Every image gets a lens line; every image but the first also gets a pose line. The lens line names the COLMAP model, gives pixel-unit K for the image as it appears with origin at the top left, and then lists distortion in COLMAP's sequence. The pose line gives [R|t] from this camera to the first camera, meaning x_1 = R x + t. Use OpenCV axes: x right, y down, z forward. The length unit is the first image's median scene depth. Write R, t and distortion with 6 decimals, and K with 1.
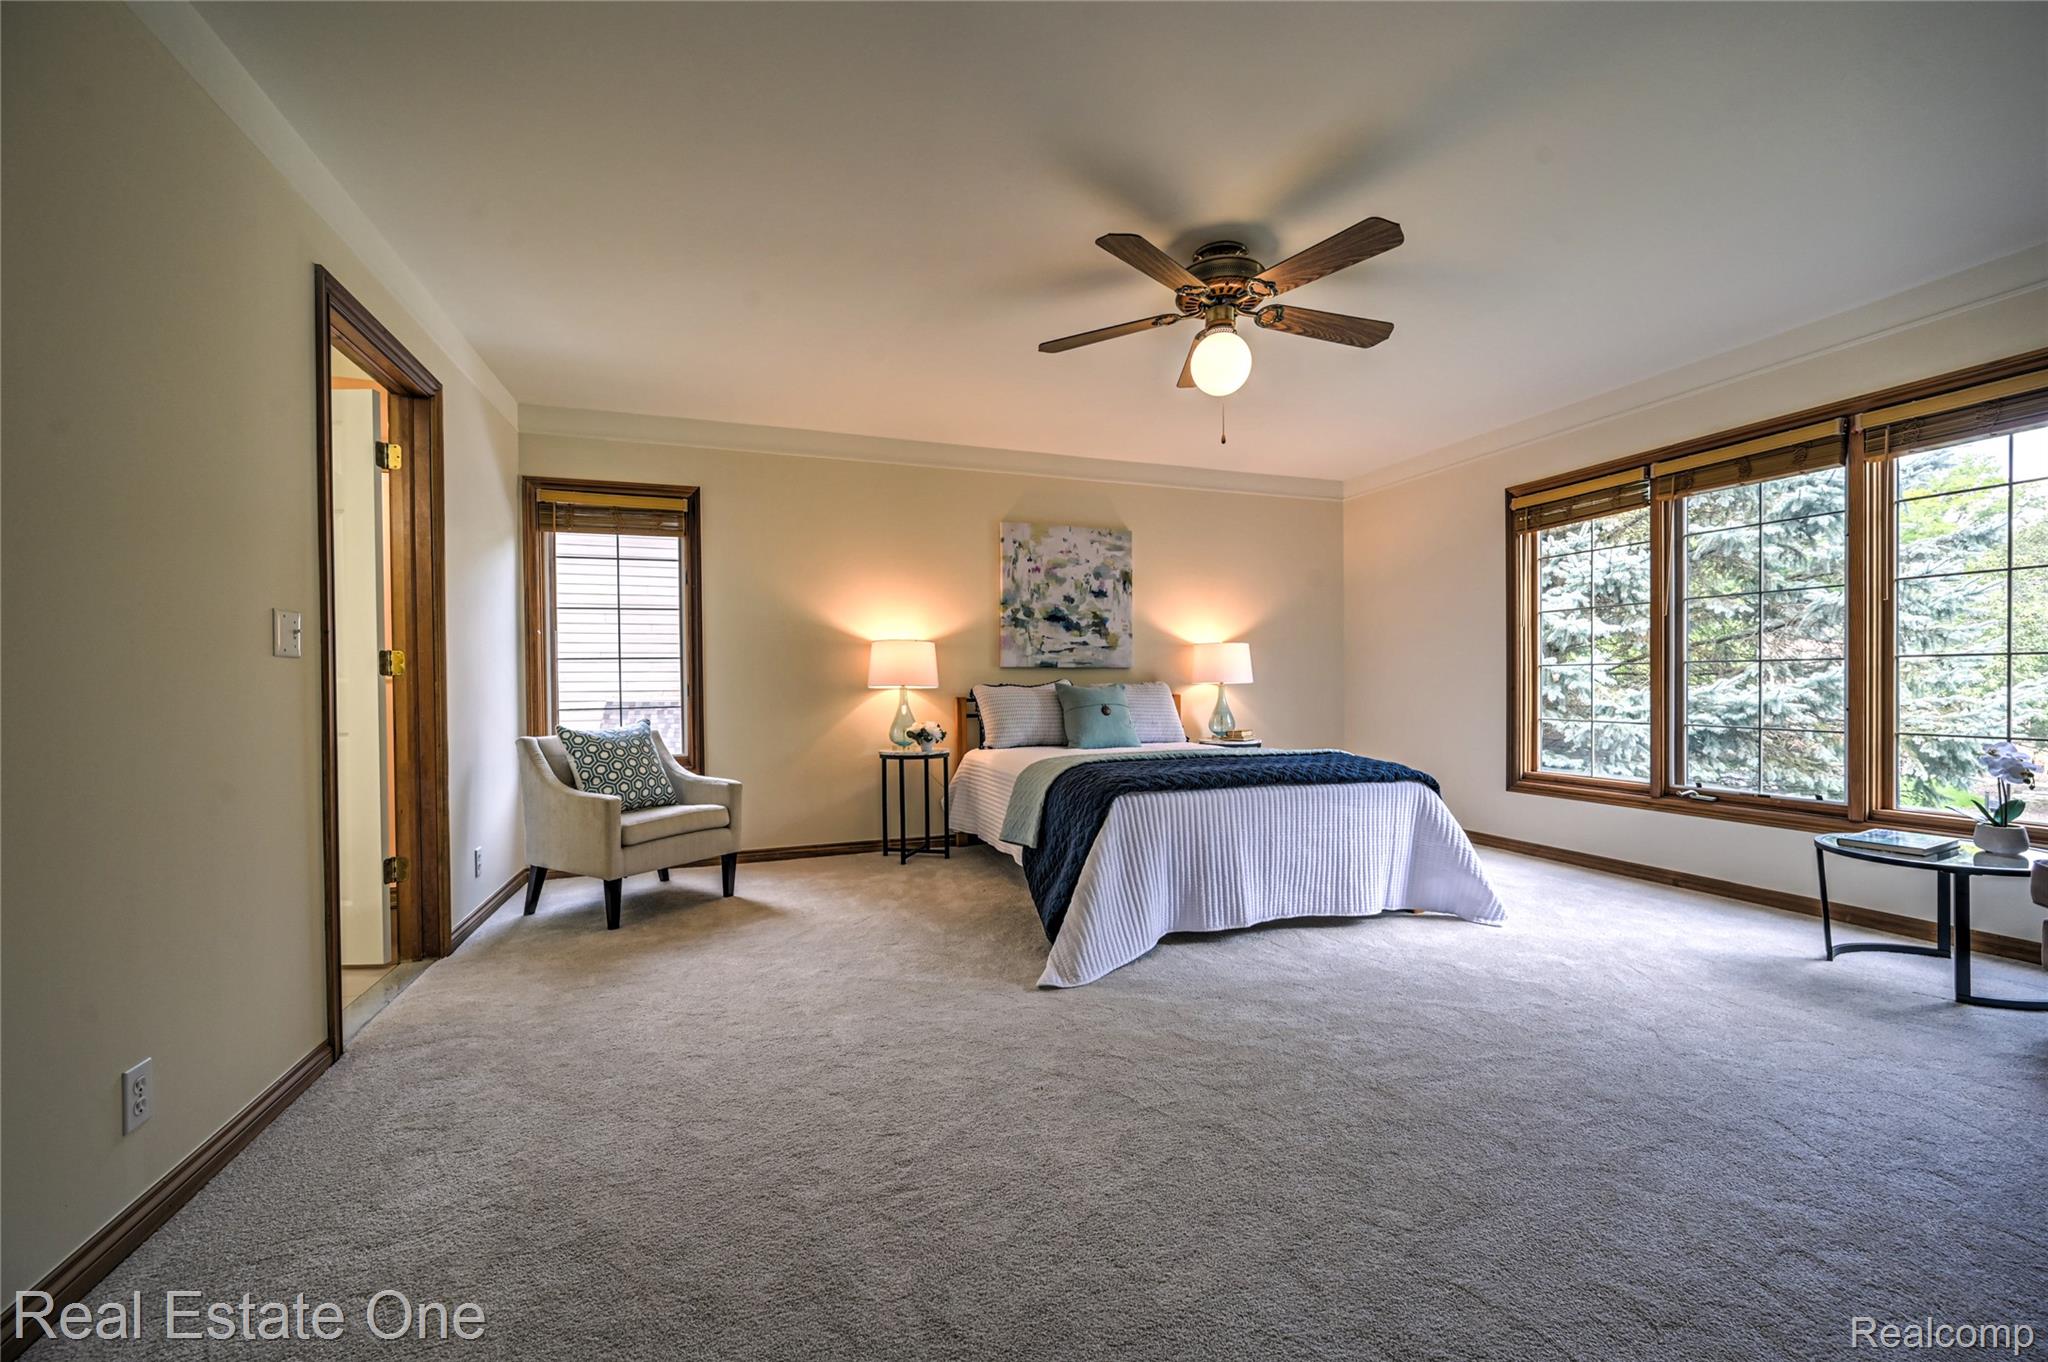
lens RADIAL K [[837.0, 0, 1026.4], [0, 837.0, 691.0], [0, 0, 1]] dist [0.000081, -0.000566]
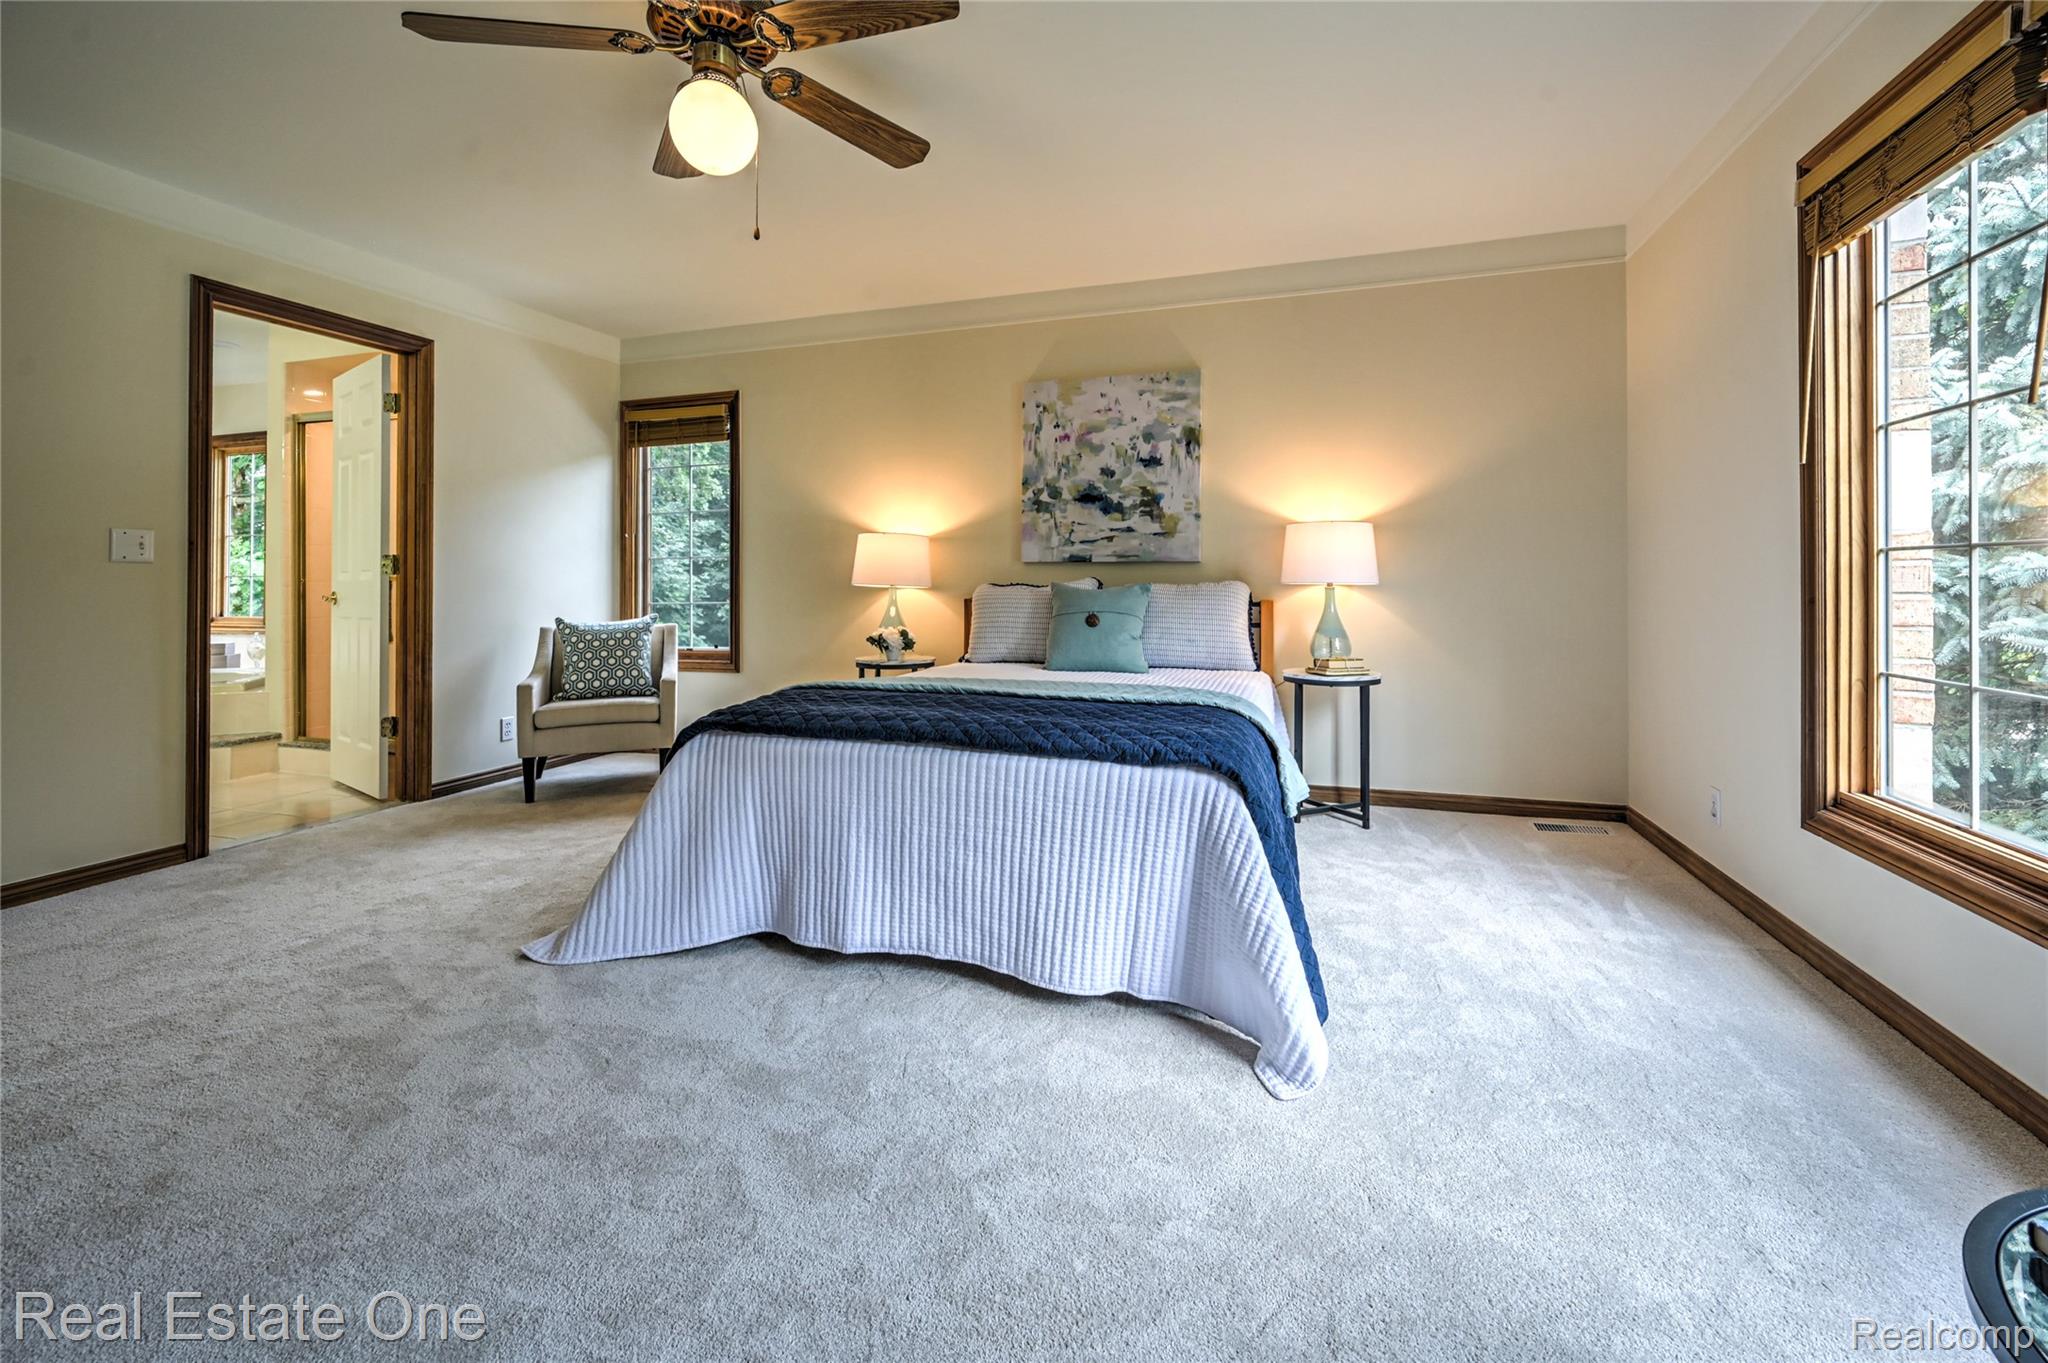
lens RADIAL K [[880.7, 0, 1027.1], [0, 880.7, 581.6], [0, 0, 1]] dist [0.001785, 0.000030]
pose [[0.777885, 0.005460, -0.628382, 0.505973], [-0.009579, 0.999949, -0.003169, -0.007229], [0.628333, 0.008484, 0.777898, 0.338713]]
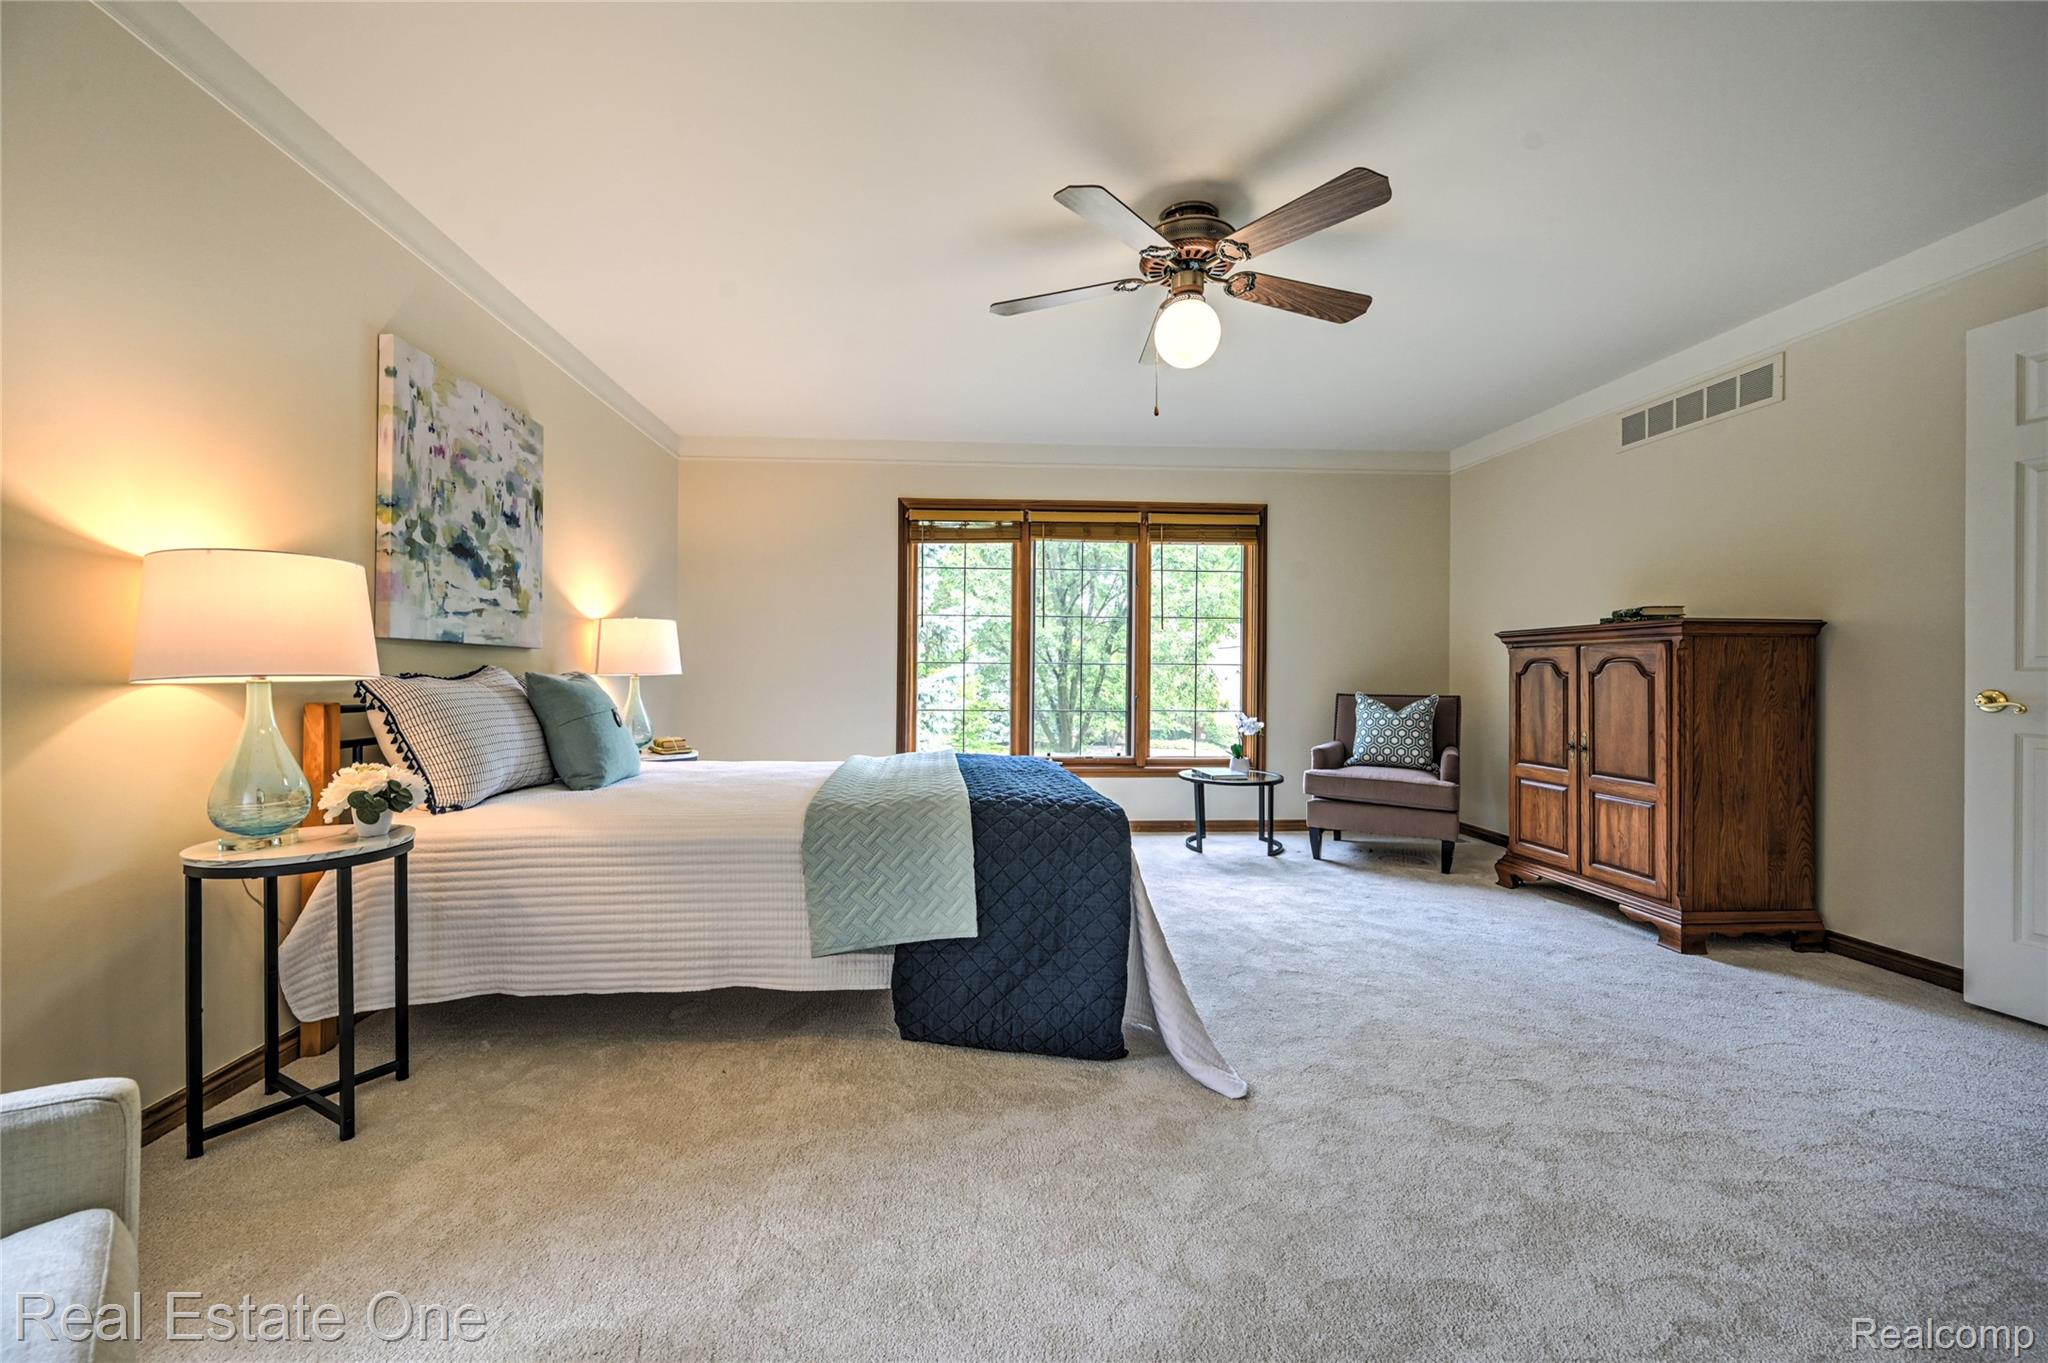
lens RADIAL K [[837.0, 0, 1026.1], [0, 837.0, 666.5], [0, 0, 1]] dist [0.000081, -0.000566]
pose [[0.248264, 0.018949, 0.968507, -0.394811], [0.001202, 0.999802, -0.019869, -0.002631], [-0.968692, 0.006097, 0.248192, 0.528384]]
